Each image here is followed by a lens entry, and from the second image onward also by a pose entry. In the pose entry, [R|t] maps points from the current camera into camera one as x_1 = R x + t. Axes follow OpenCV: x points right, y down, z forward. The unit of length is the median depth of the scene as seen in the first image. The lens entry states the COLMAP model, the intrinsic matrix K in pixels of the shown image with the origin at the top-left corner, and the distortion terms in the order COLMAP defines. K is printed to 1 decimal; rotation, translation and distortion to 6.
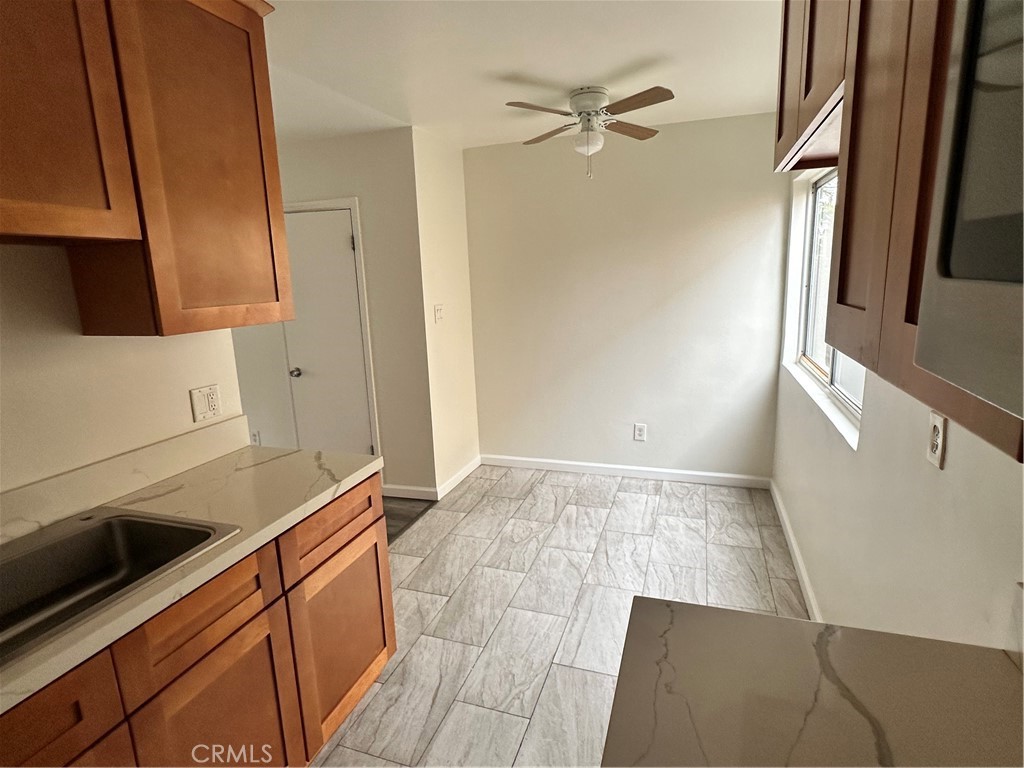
lens RADIAL K [[537.7, 0, 512.0], [0, 537.7, 384.0], [0, 0, 1]] dist [-0.002161, -0.000513]
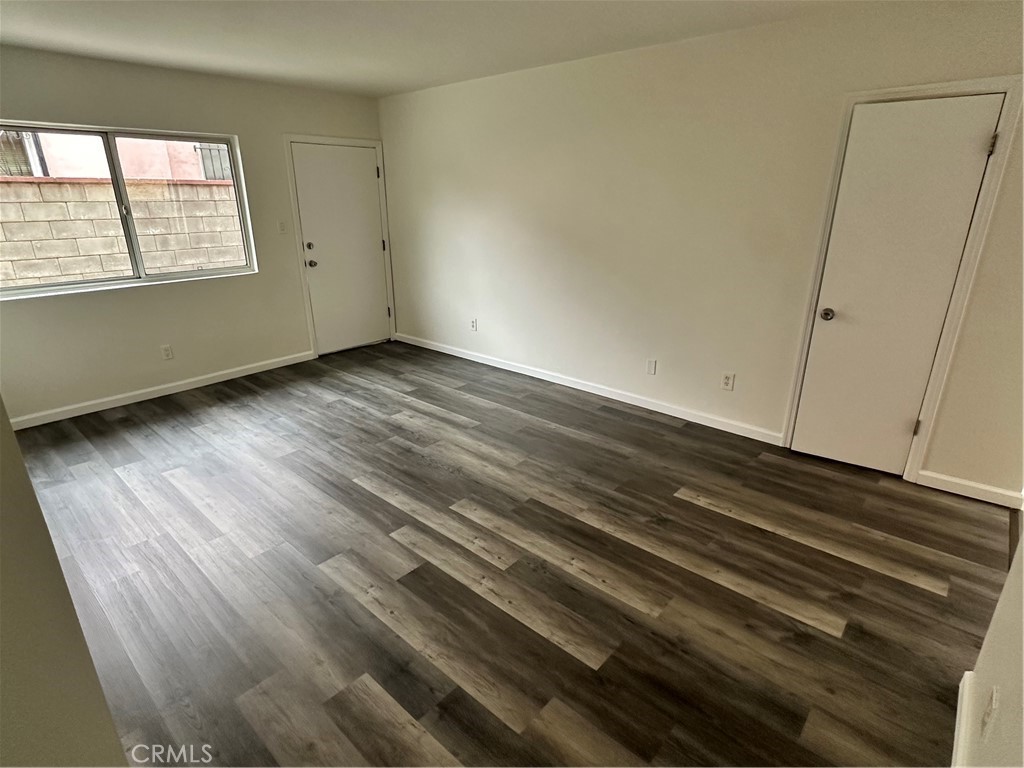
lens RADIAL K [[537.7, 0, 512.0], [0, 537.7, 384.0], [0, 0, 1]] dist [-0.002161, -0.000513]
pose [[0.920934, 0.161321, -0.354763, -0.563099], [-0.109610, 0.980775, 0.161447, 0.002950], [0.373988, -0.109796, 0.920911, 0.075033]]
